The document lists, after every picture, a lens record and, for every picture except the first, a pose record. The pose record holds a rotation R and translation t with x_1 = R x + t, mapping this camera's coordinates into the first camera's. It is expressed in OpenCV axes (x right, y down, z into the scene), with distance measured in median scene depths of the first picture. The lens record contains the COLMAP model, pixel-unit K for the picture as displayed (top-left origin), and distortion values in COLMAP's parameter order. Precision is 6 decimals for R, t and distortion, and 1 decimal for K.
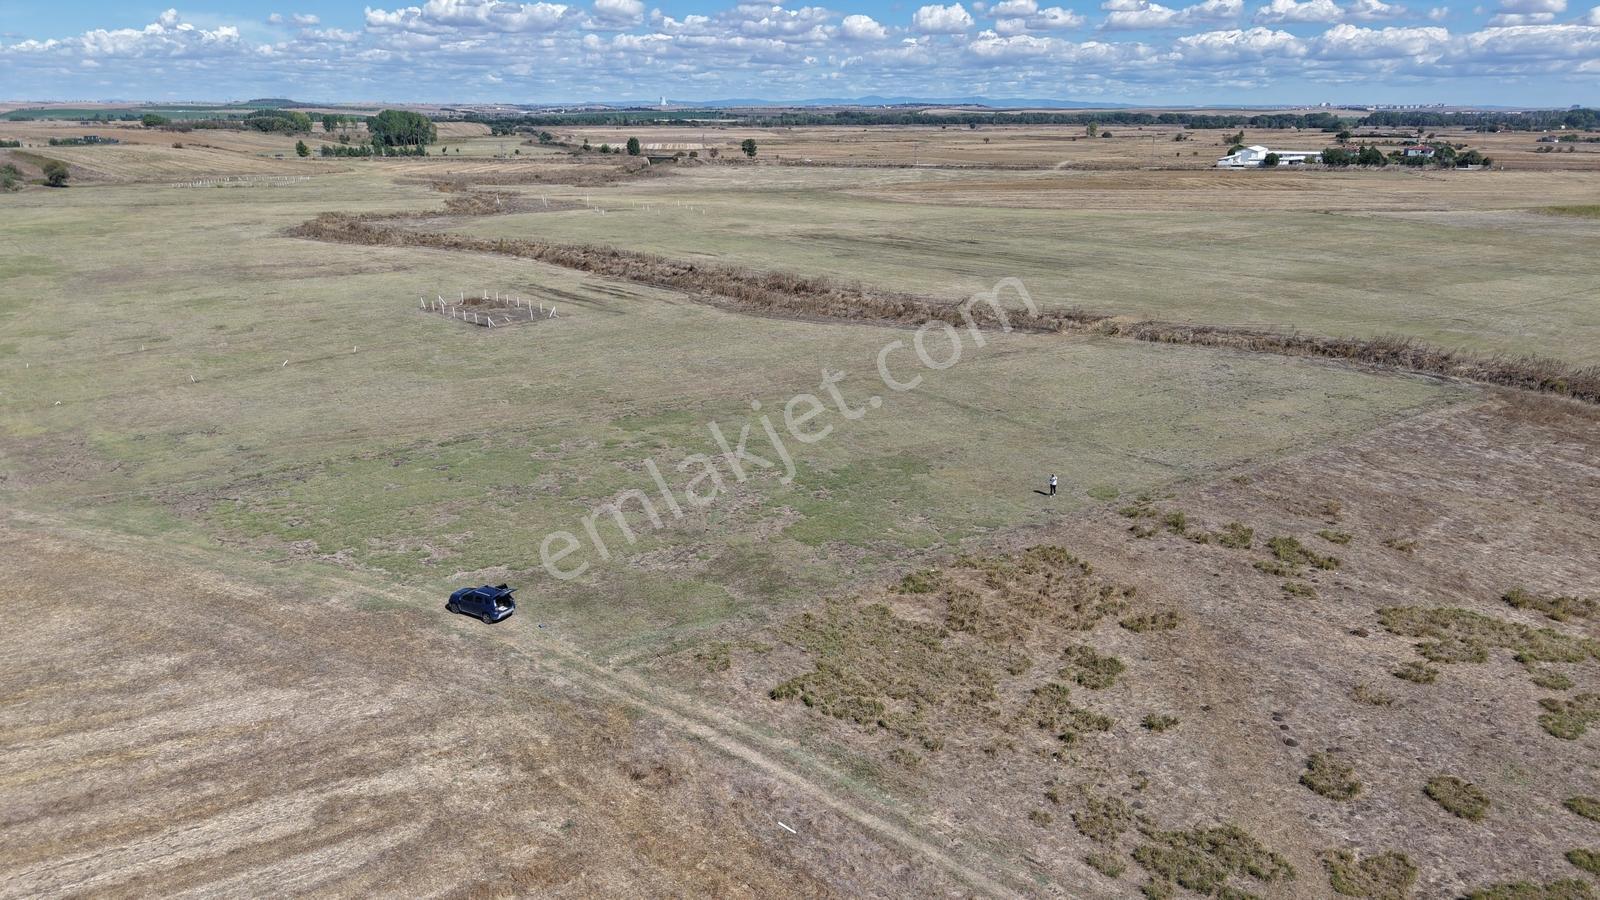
lens RADIAL K [[1068.1, 0, 800.0], [0, 1068.1, 450.0], [0, 0, 1]] dist [0.017615, -0.014880]
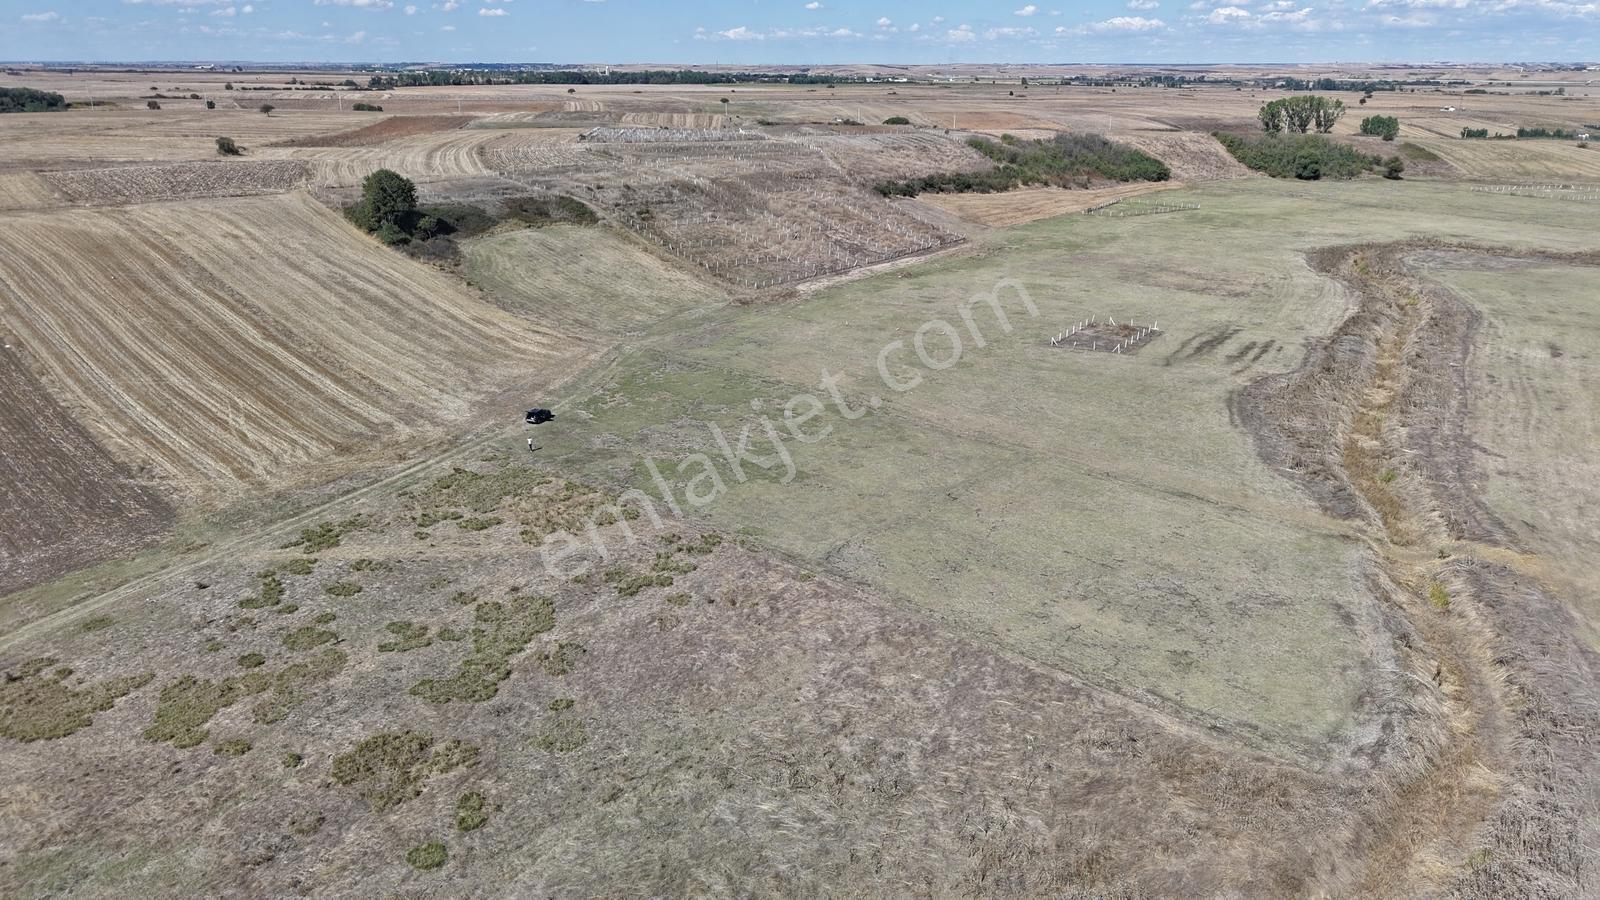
lens RADIAL K [[1068.1, 0, 800.0], [0, 1068.1, 450.0], [0, 0, 1]] dist [0.017615, -0.014880]
pose [[0.231112, 0.329523, -0.915424, 0.242444], [-0.298891, 0.919445, 0.255511, -0.067263], [0.925879, 0.214561, 0.310986, 0.101744]]
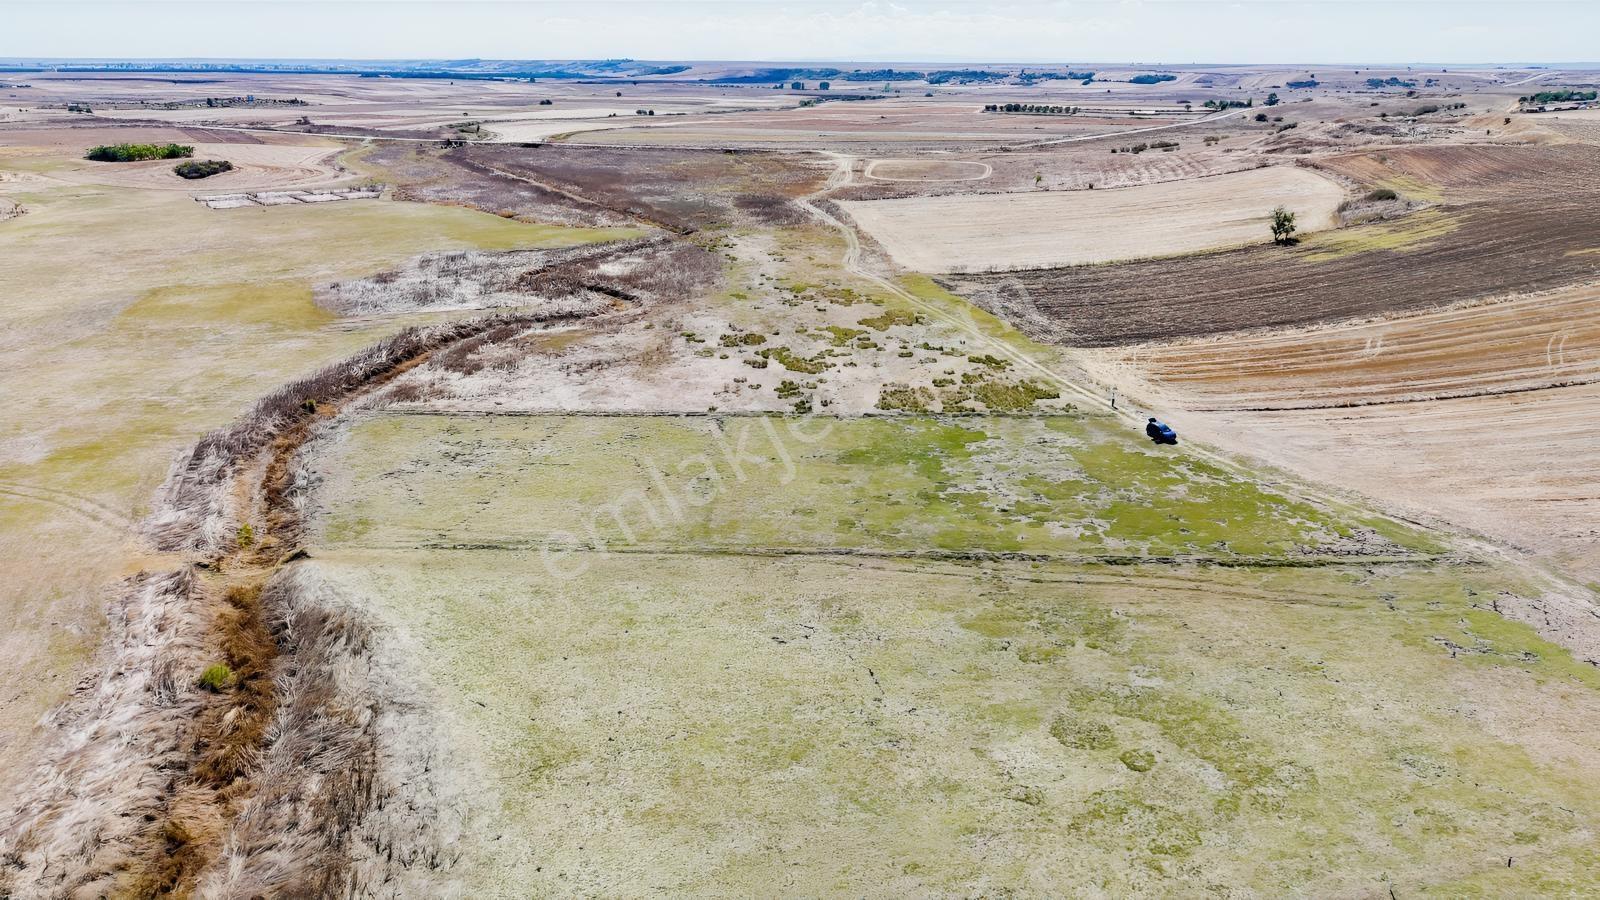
lens RADIAL K [[1068.1, 0, 800.0], [0, 1068.1, 450.0], [0, 0, 1]] dist [0.017615, -0.014880]
pose [[-0.817506, -0.198357, 0.540683, -0.108251], [0.169789, 0.814082, 0.555376, -0.142096], [-0.550323, 0.545826, -0.631838, 0.344143]]
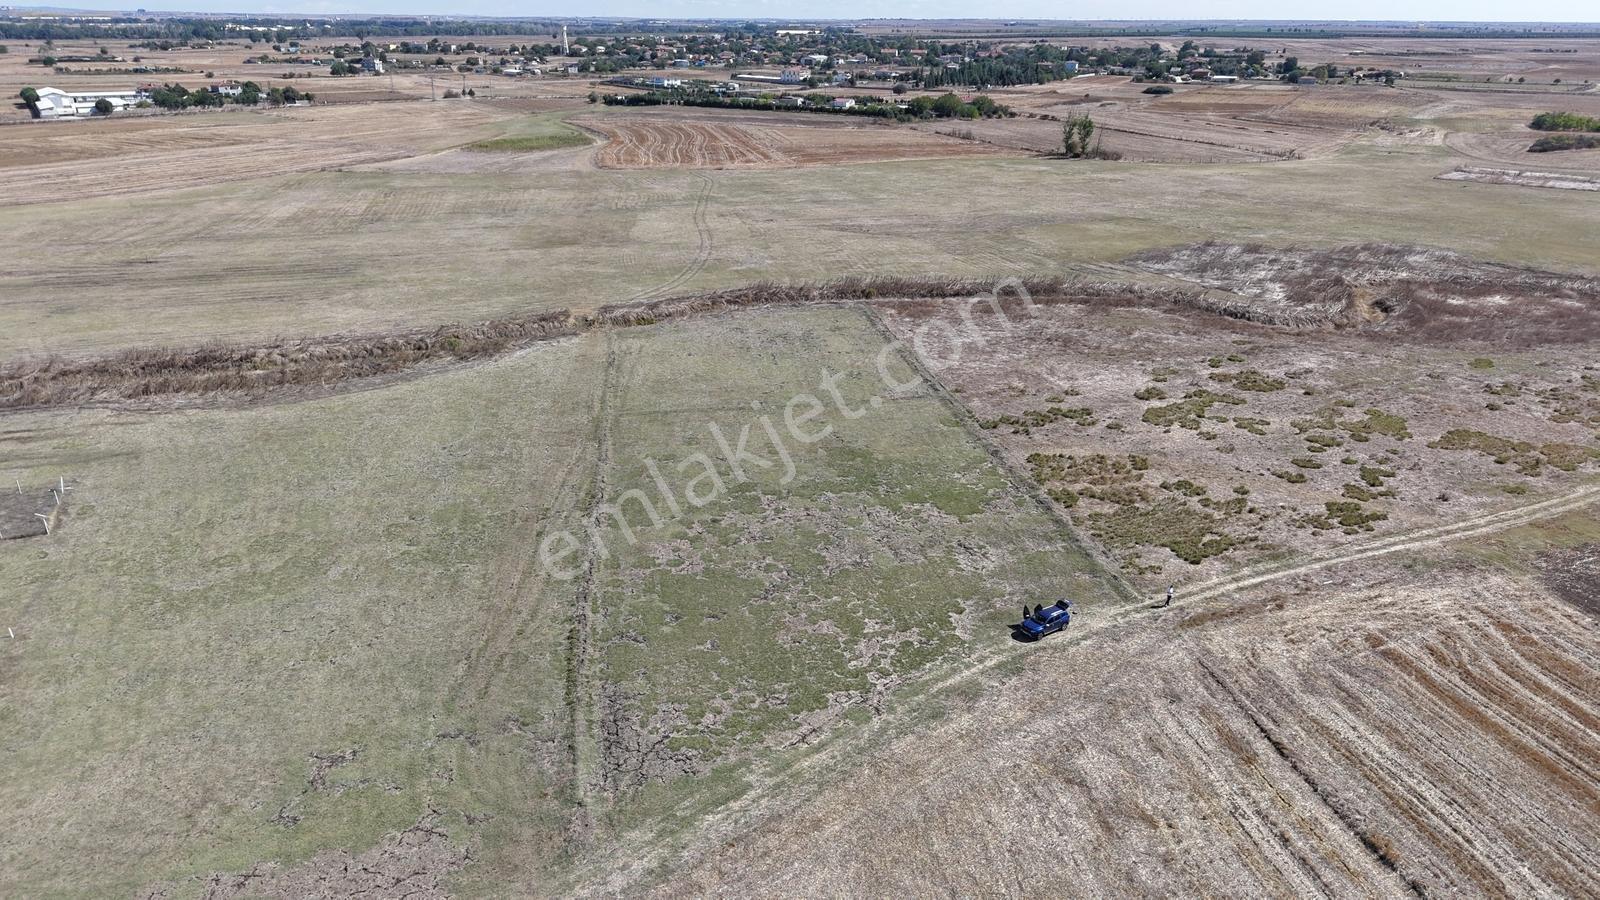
lens RADIAL K [[1068.1, 0, 800.0], [0, 1068.1, 450.0], [0, 0, 1]] dist [0.017615, -0.014880]
pose [[0.429611, -0.334608, 0.838732, -0.182936], [0.265794, 0.934524, 0.236681, -0.056608], [-0.863011, 0.121249, 0.490419, 0.071898]]
